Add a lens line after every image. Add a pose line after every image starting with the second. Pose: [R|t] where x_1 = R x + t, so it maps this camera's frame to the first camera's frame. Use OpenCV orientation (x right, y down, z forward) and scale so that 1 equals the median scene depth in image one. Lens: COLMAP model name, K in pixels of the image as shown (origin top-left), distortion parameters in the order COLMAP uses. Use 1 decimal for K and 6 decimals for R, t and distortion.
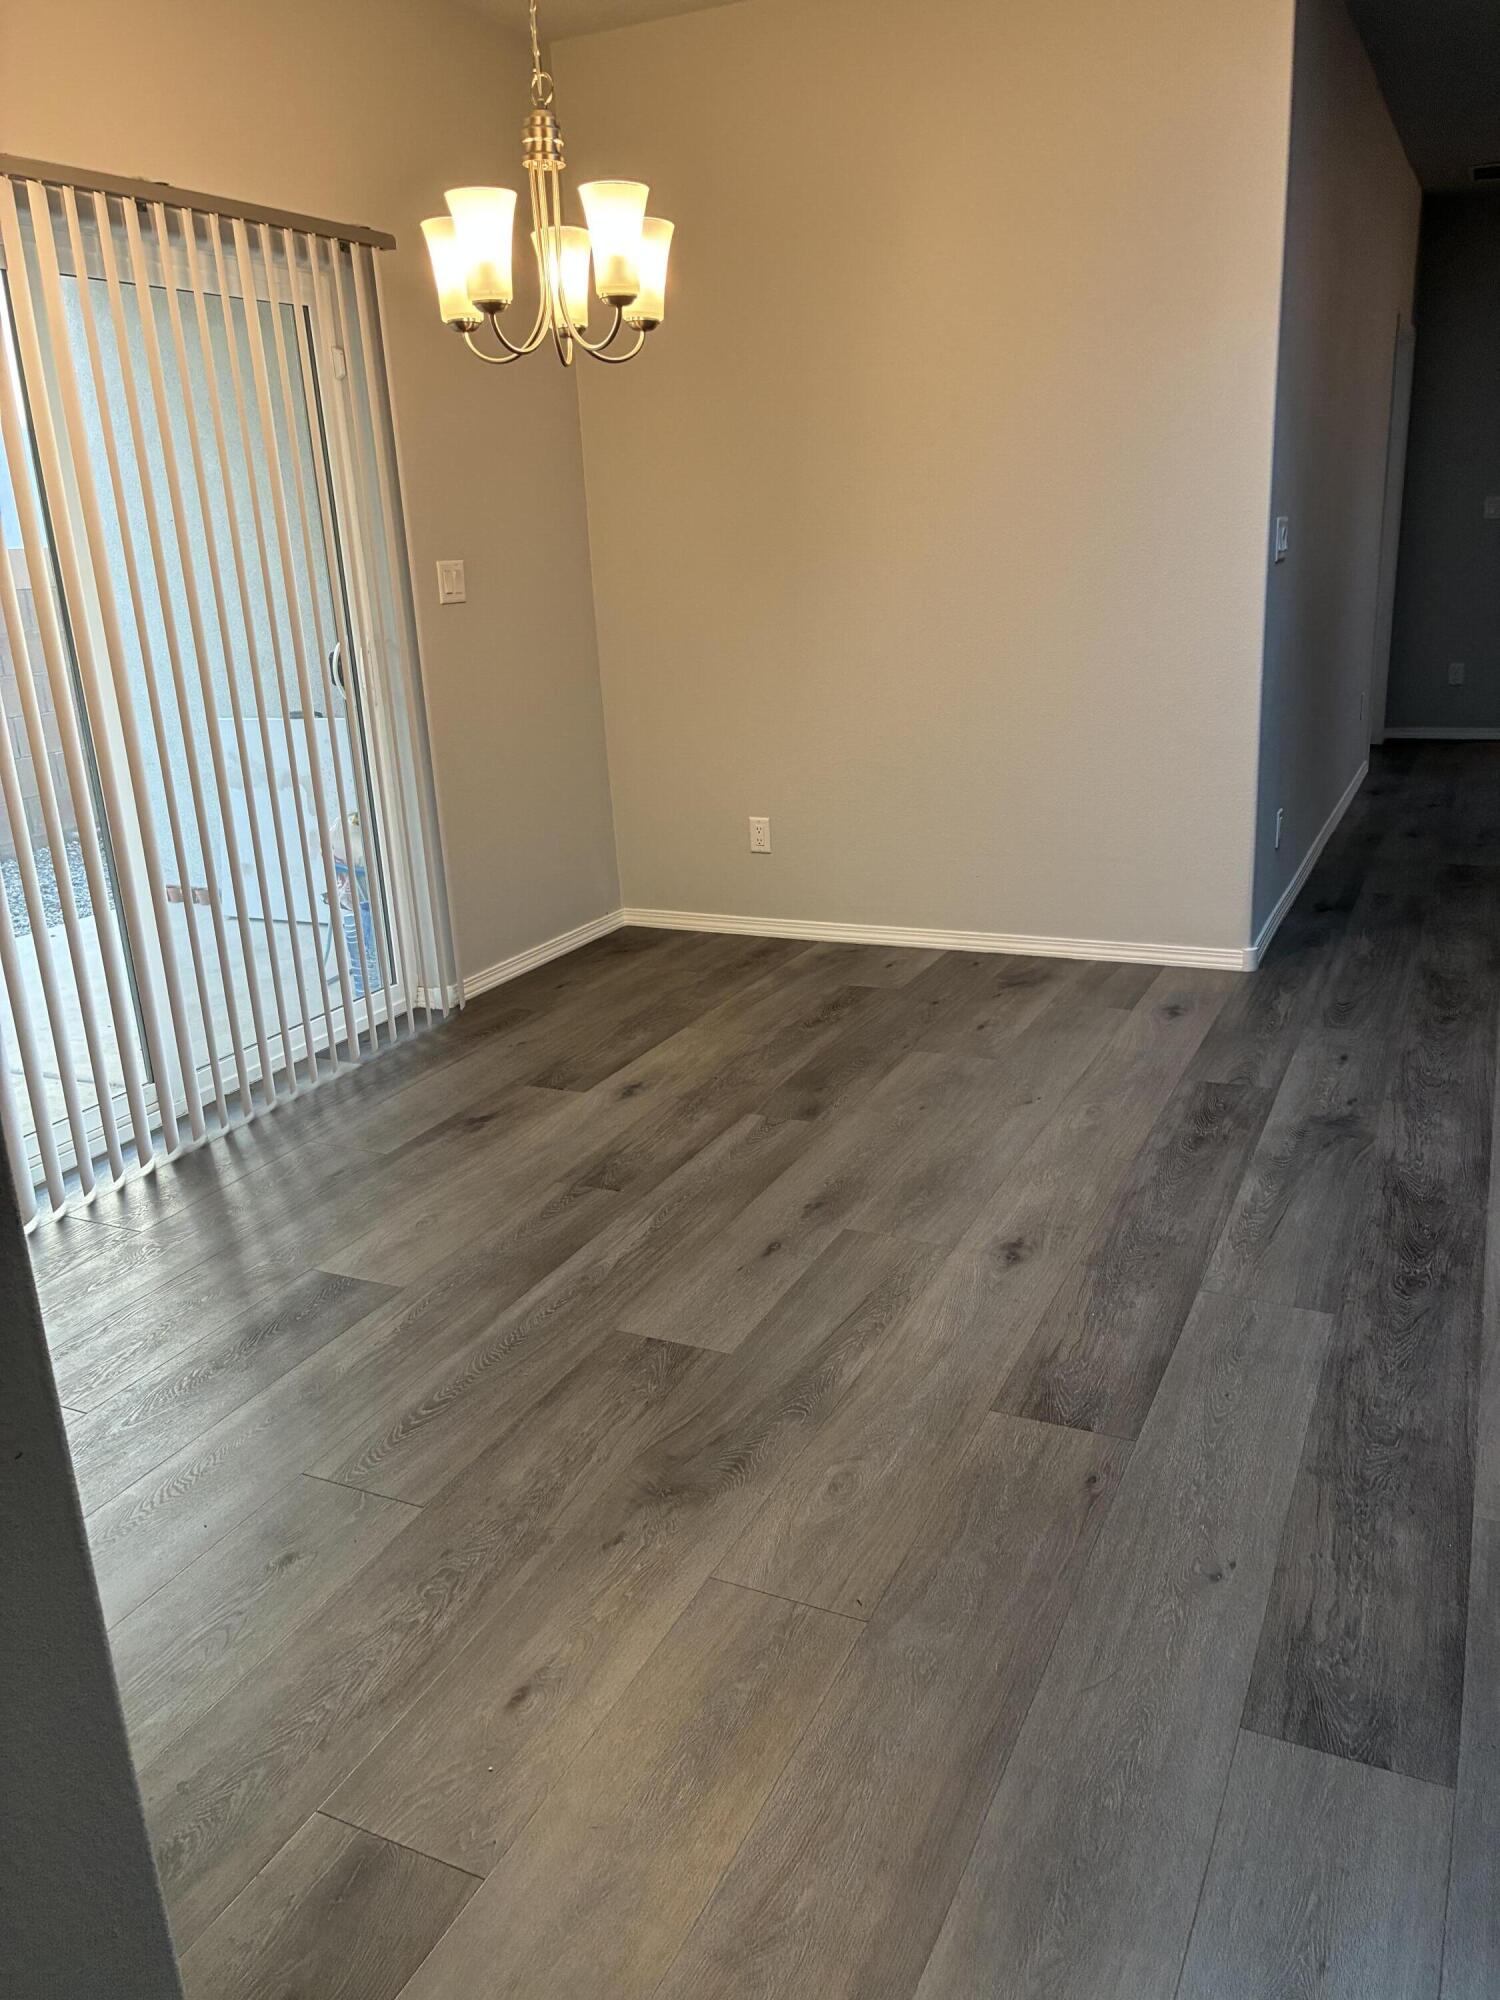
lens RADIAL K [[1522.9, 0, 759.1], [0, 1522.9, 1002.3], [0, 0, 1]] dist [0.071798, -0.063404]
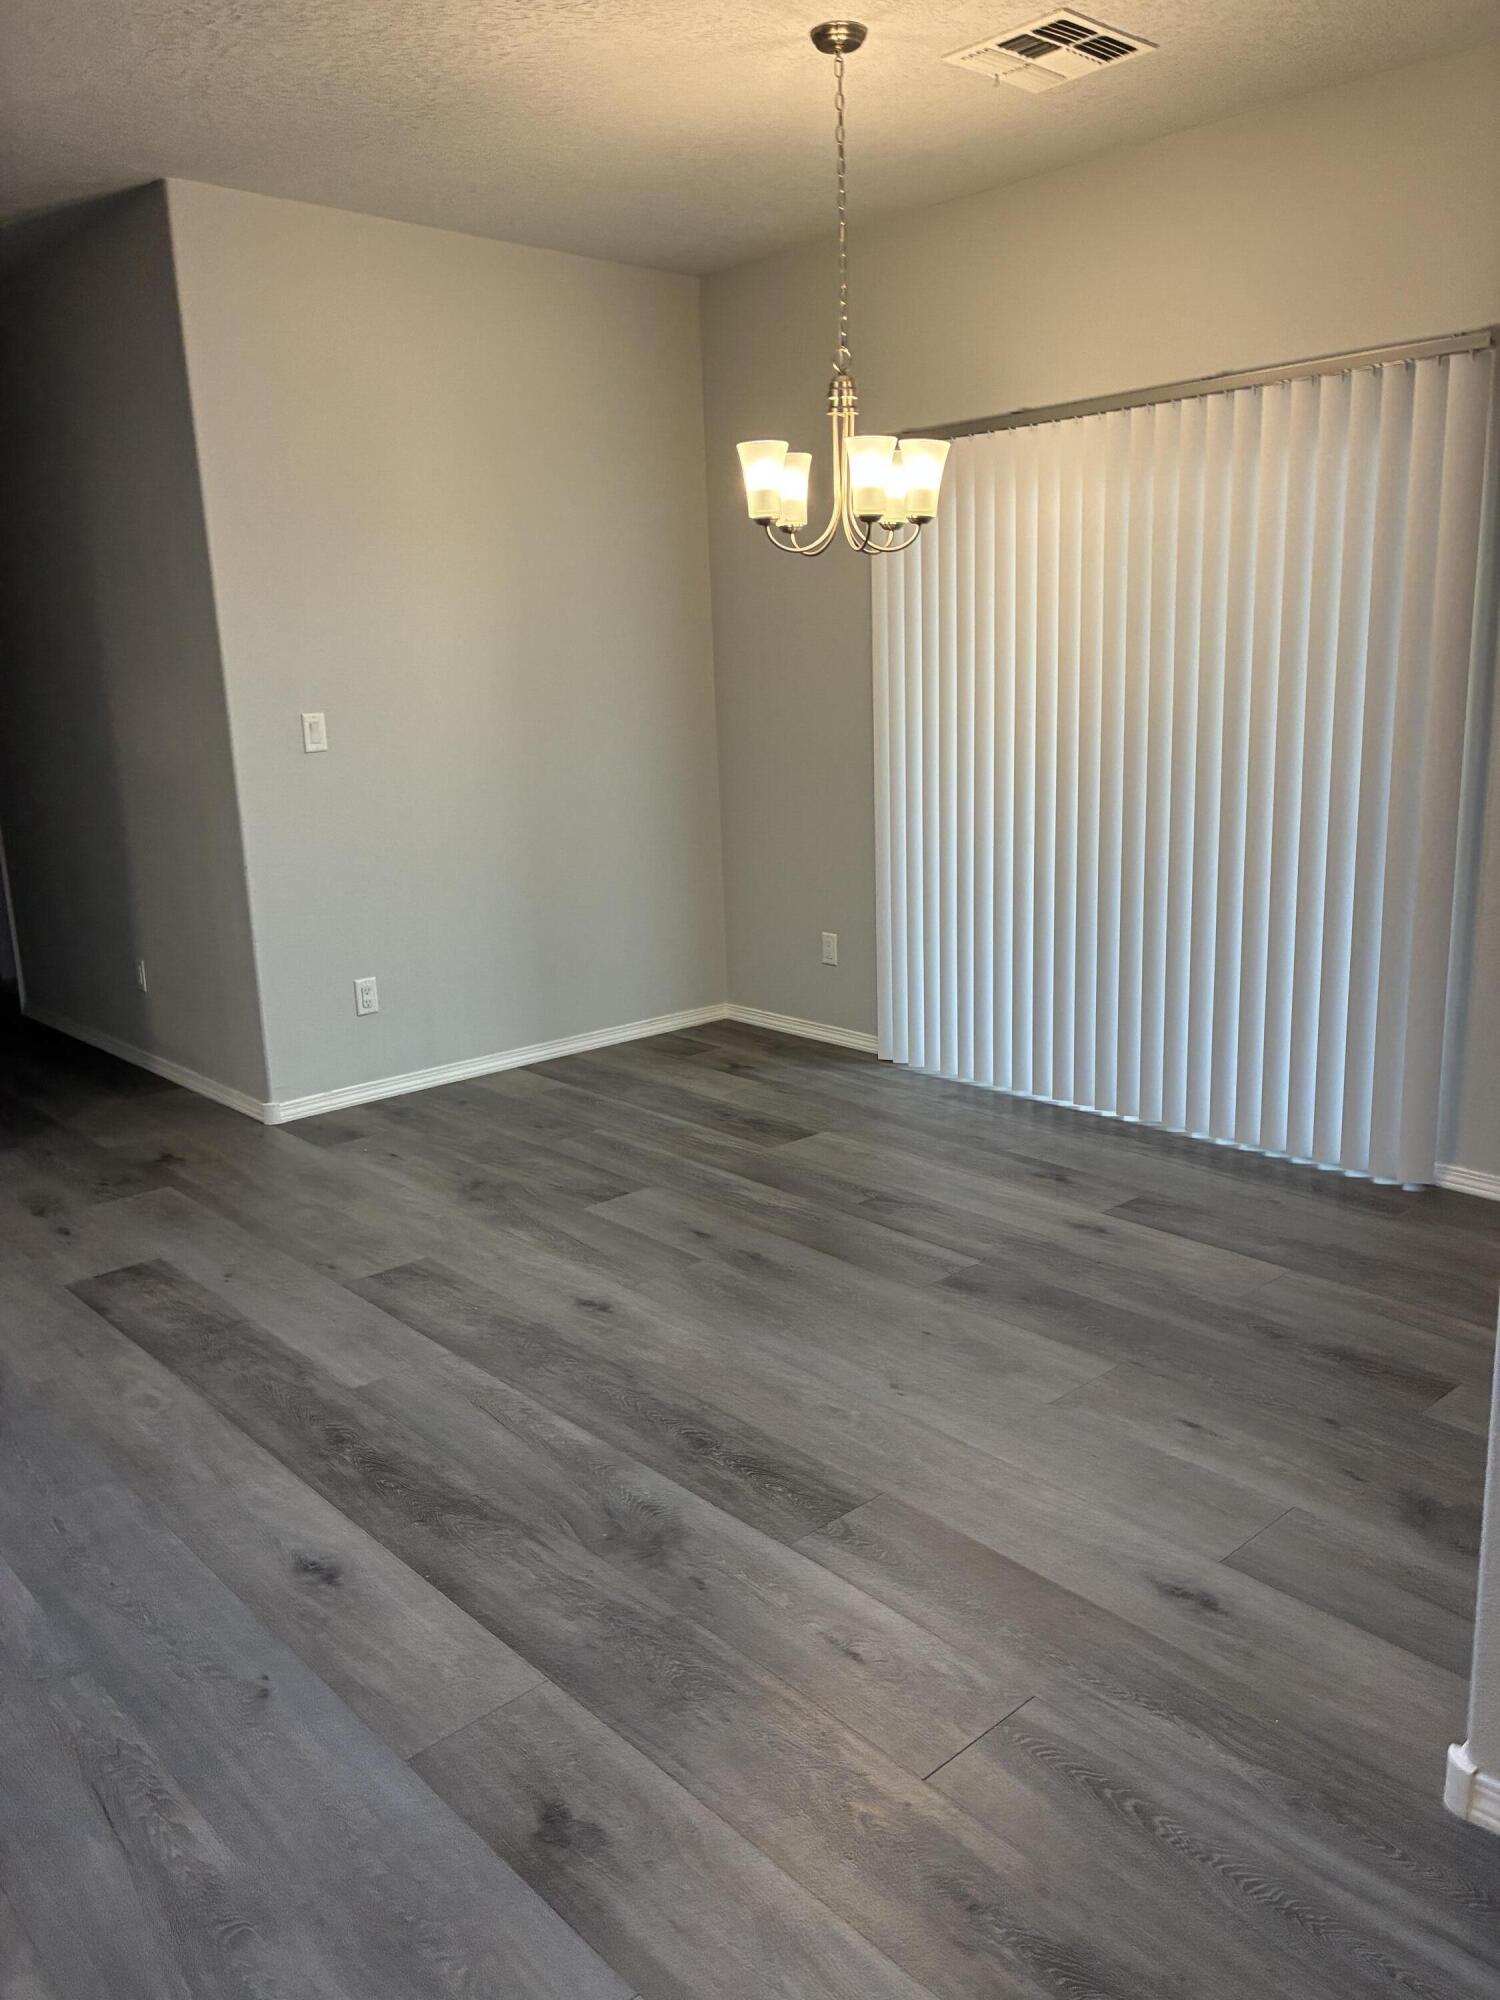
lens RADIAL K [[1522.9, 0, 759.1], [0, 1522.9, 1002.3], [0, 0, 1]] dist [0.071798, -0.063404]
pose [[-0.385346, 0.257659, -0.886070, 1.053333], [-0.234735, 0.901268, 0.364163, -0.483108], [0.892417, 0.348320, -0.286818, 1.314133]]
